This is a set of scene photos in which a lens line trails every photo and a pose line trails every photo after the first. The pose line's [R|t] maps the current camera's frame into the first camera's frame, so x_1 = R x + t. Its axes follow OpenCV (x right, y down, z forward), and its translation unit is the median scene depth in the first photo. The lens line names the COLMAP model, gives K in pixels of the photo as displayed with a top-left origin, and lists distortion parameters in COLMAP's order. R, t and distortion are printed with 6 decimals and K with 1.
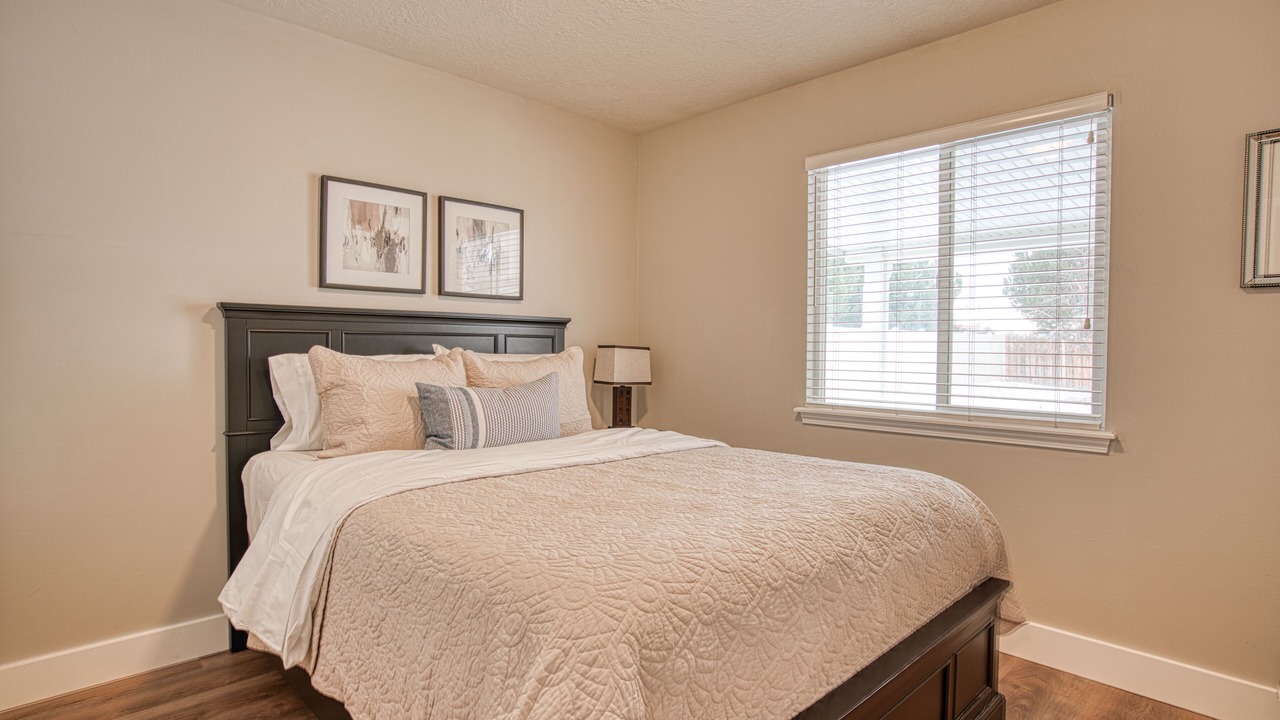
lens RADIAL K [[673.5, 0, 640.0], [0, 673.5, 360.0], [0, 0, 1]] dist [-0.003392, -0.000100]
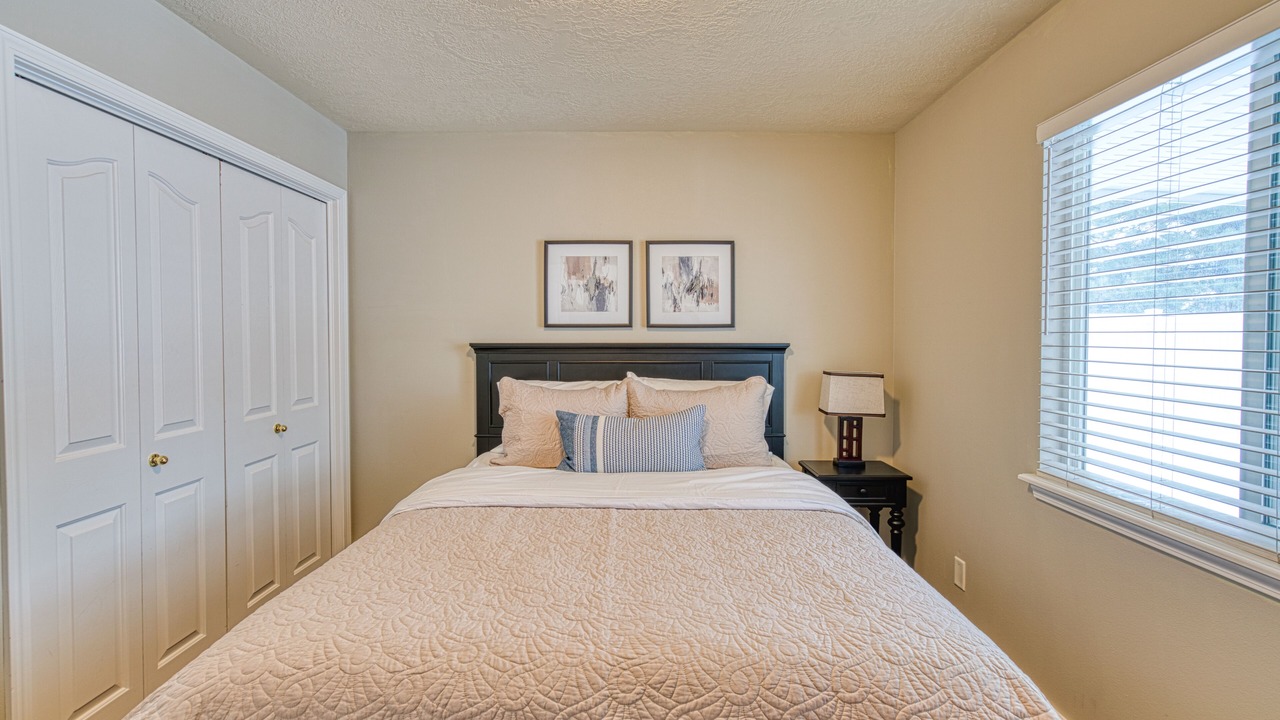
lens RADIAL K [[581.6, 0, 642.5], [0, 581.6, 354.3], [0, 0, 1]] dist [0.010937, 0.000086]
pose [[0.718644, 0.015687, -0.695201, 0.411044], [-0.012125, 0.999876, 0.010028, -0.064594], [0.695273, 0.001223, 0.718745, 0.302036]]
